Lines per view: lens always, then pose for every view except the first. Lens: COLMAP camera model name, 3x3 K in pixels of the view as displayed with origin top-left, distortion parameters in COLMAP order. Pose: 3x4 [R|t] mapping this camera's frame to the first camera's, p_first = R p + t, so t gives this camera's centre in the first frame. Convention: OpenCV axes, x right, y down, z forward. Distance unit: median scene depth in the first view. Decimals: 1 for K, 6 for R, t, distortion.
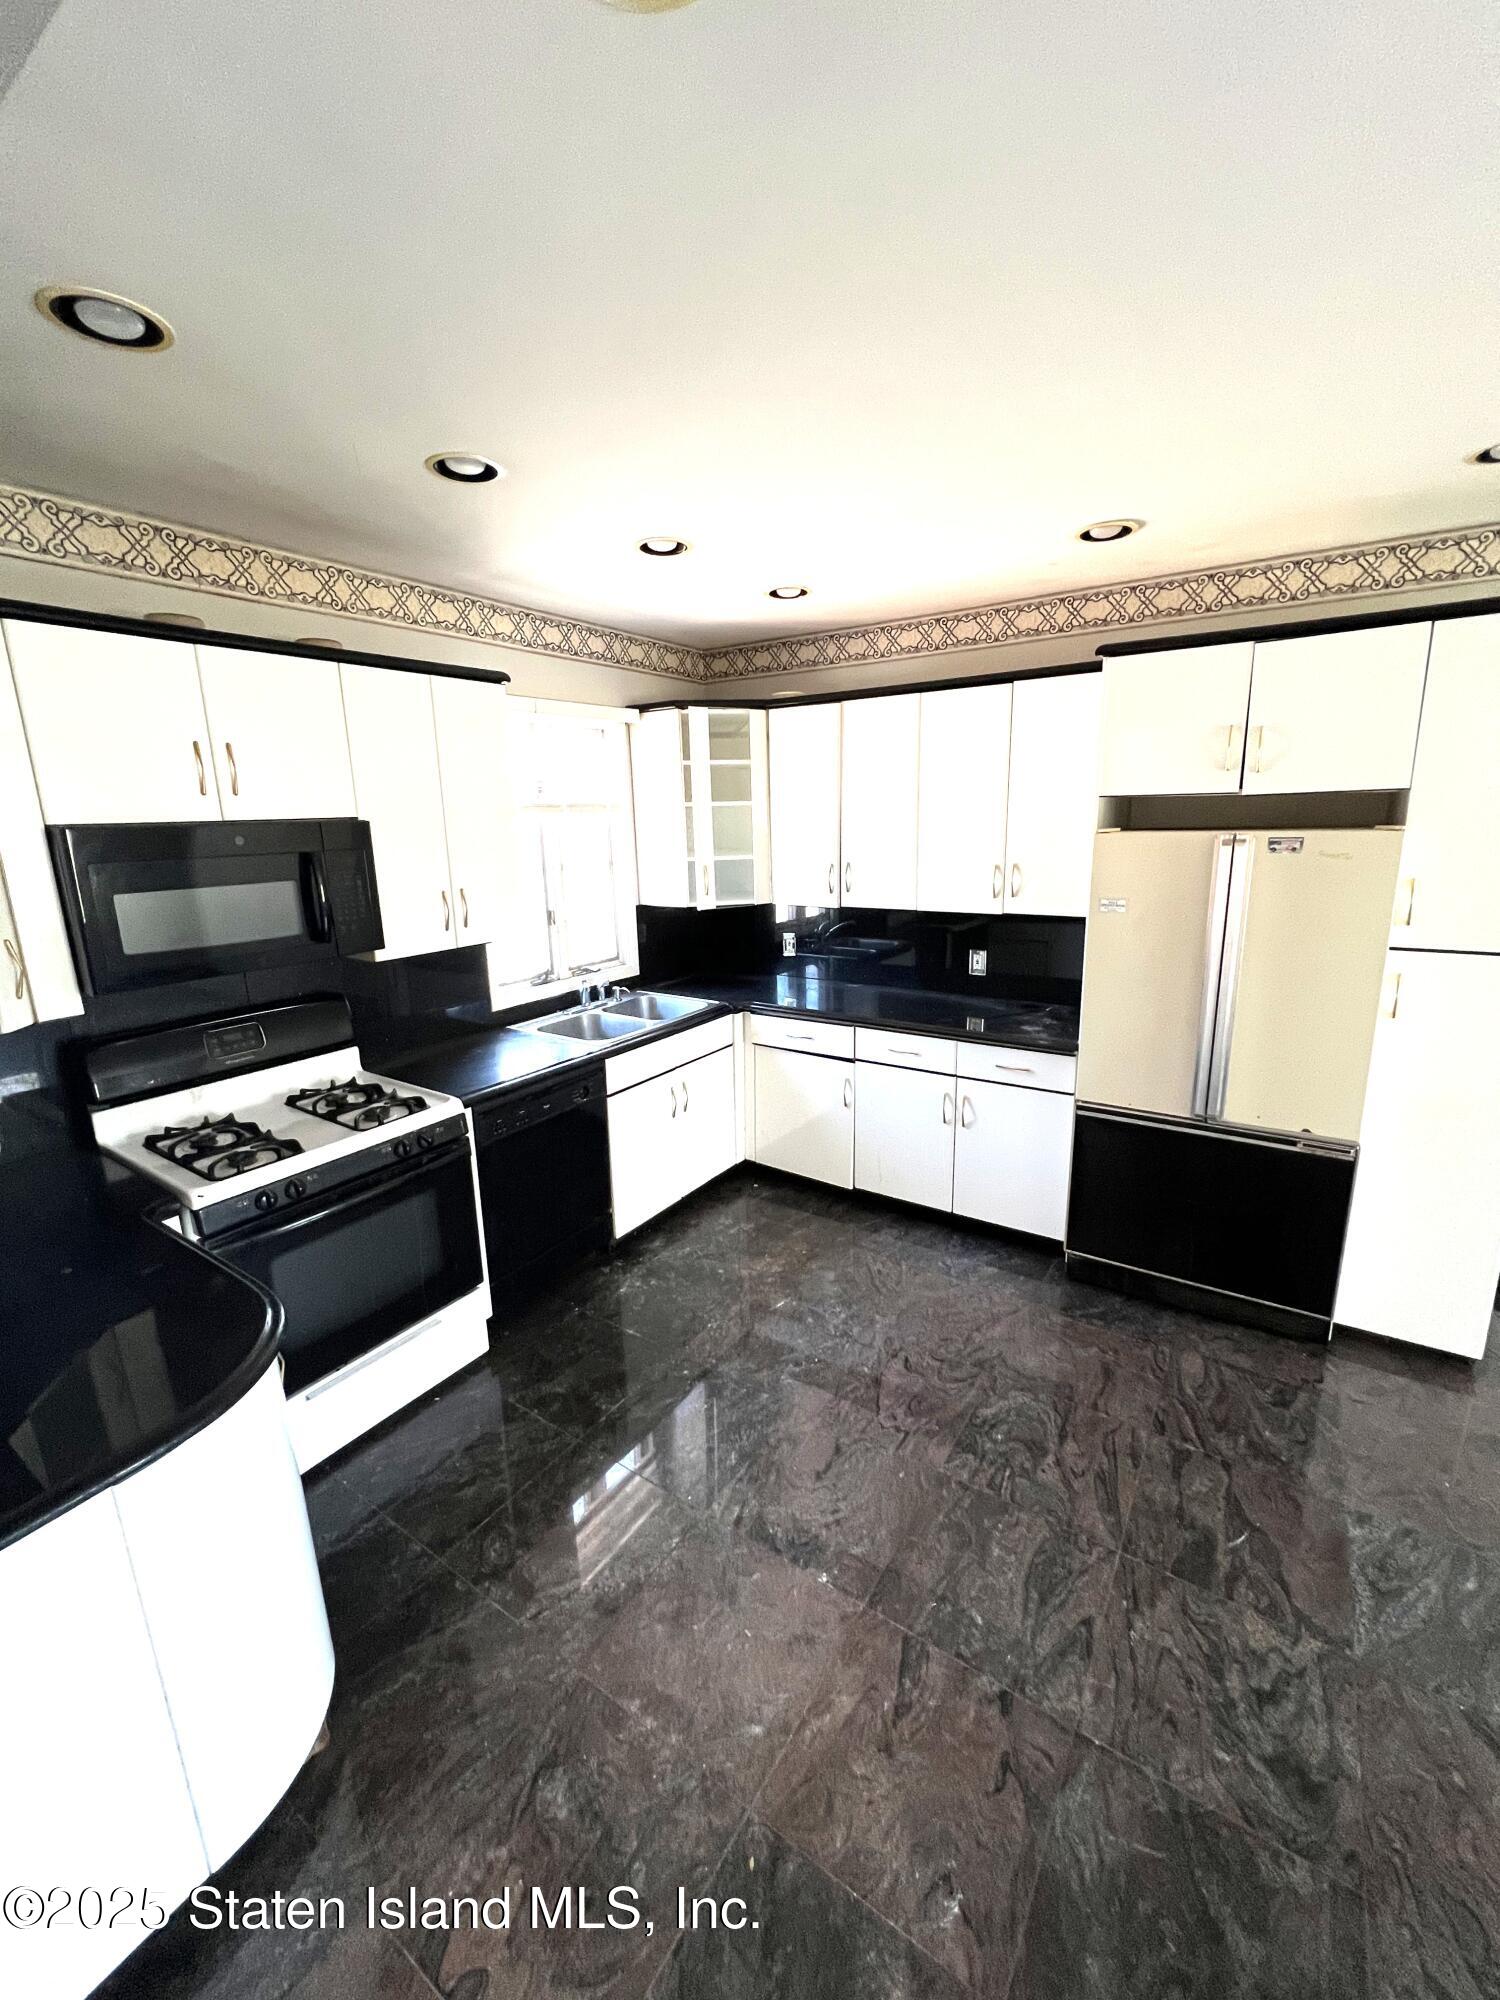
lens RADIAL K [[806.9, 0, 740.2], [0, 806.9, 984.6], [0, 0, 1]] dist [0.000660, 0.000245]
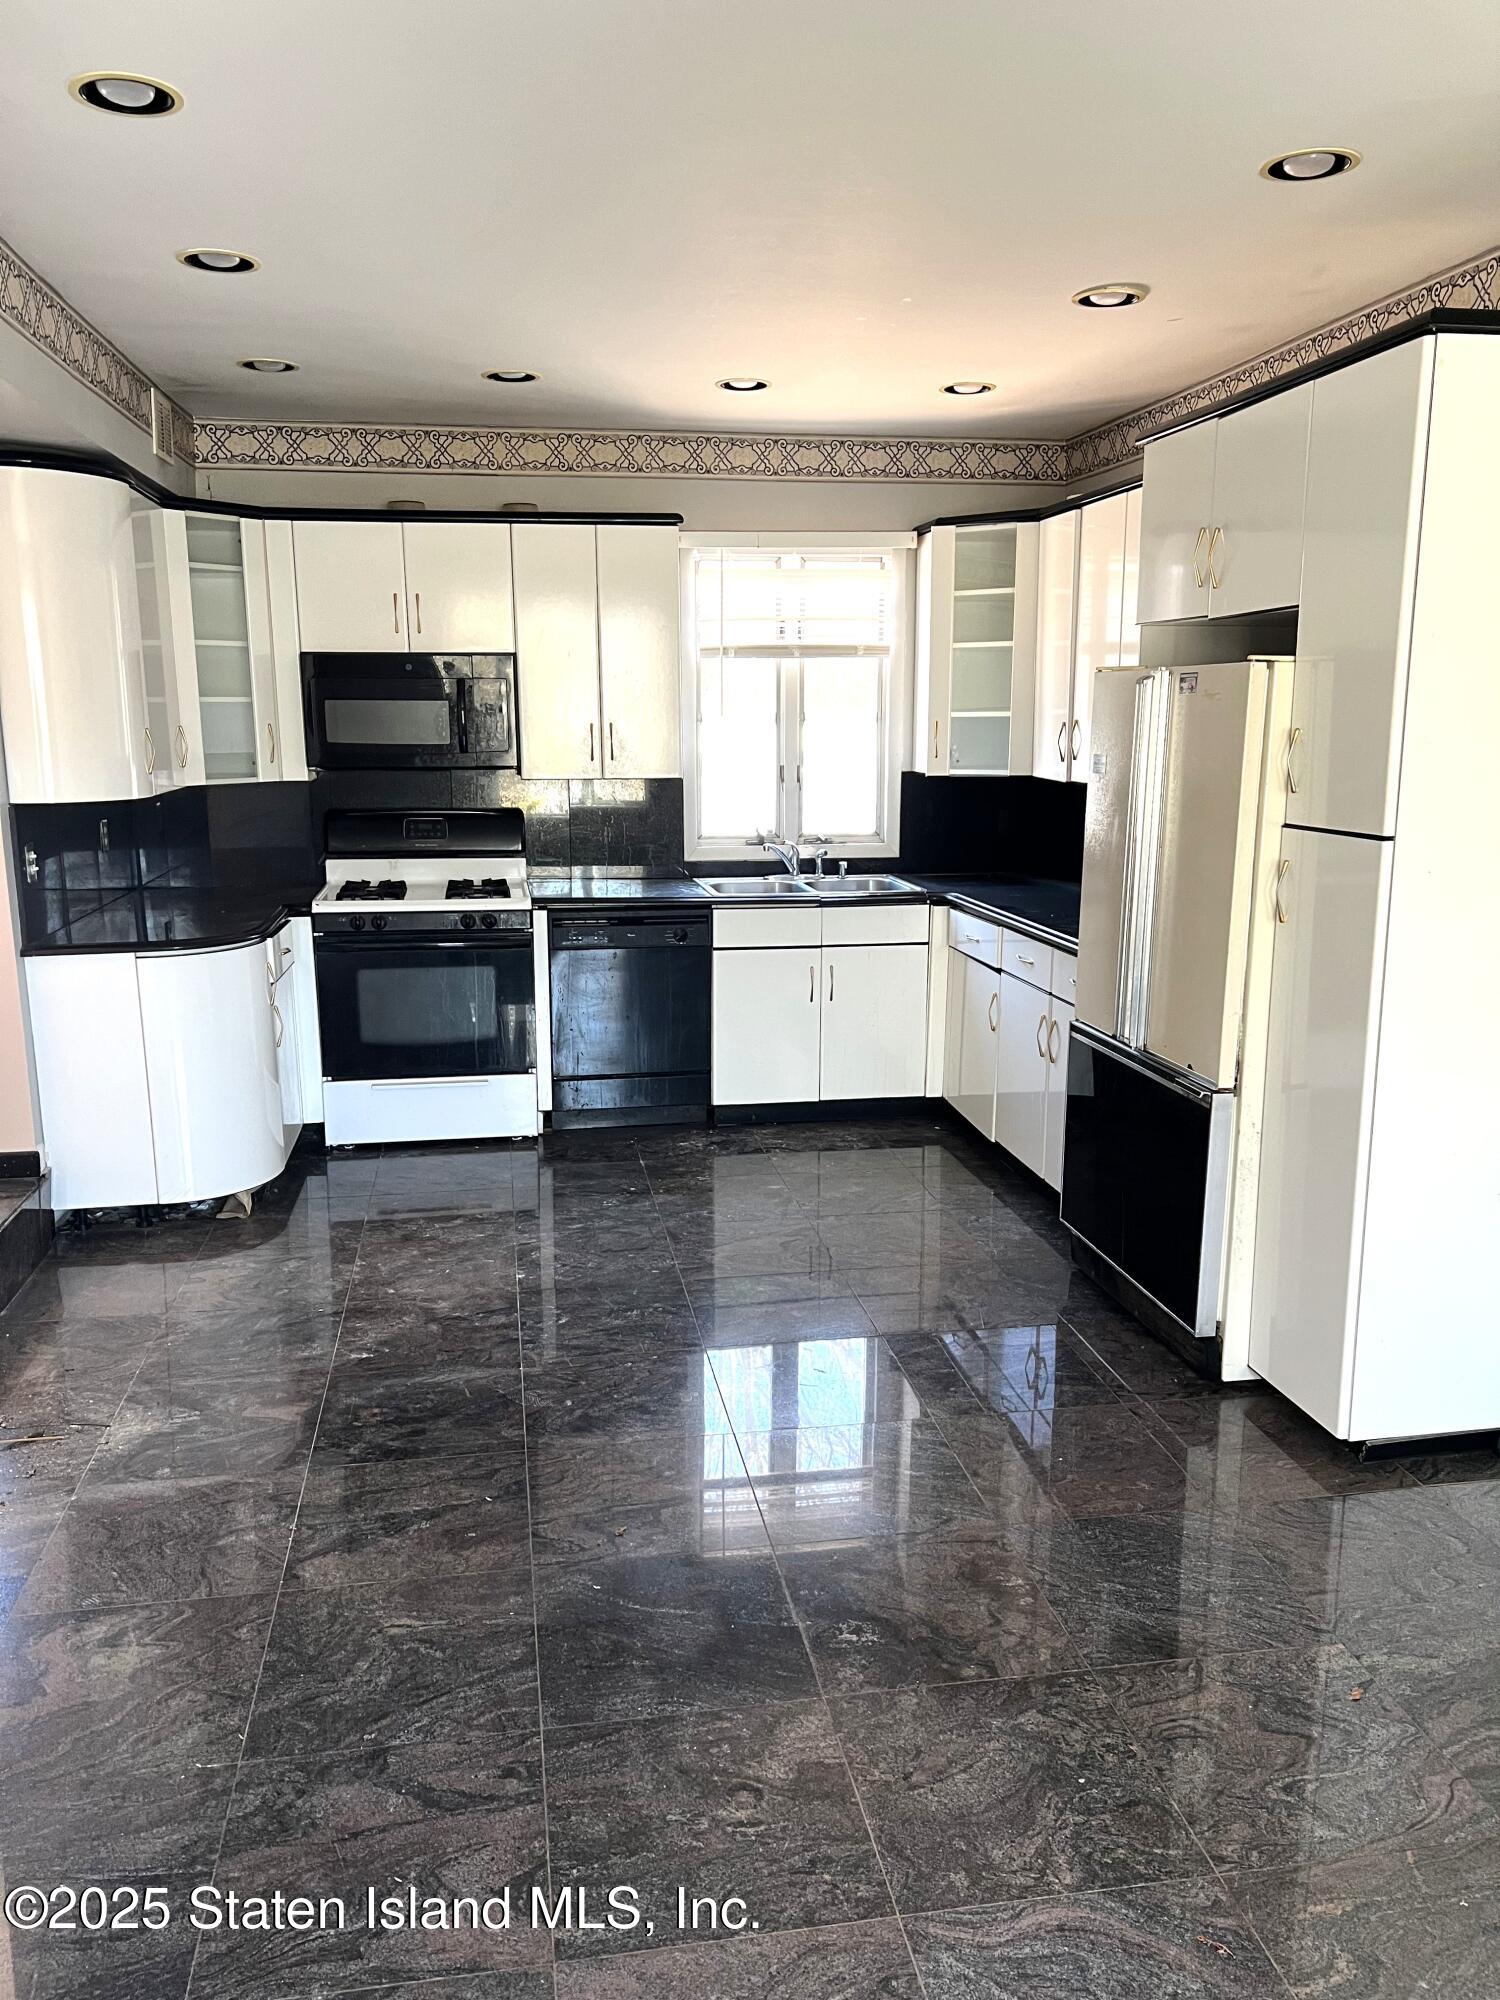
lens RADIAL K [[1495.8, 0, 736.3], [0, 1495.8, 1024.4], [0, 0, 1]] dist [0.062641, -0.062441]
pose [[0.679390, 0.169002, -0.714050, 1.136939], [-0.165792, 0.983306, 0.074985, 0.087767], [0.714802, 0.067440, 0.696067, -0.216306]]
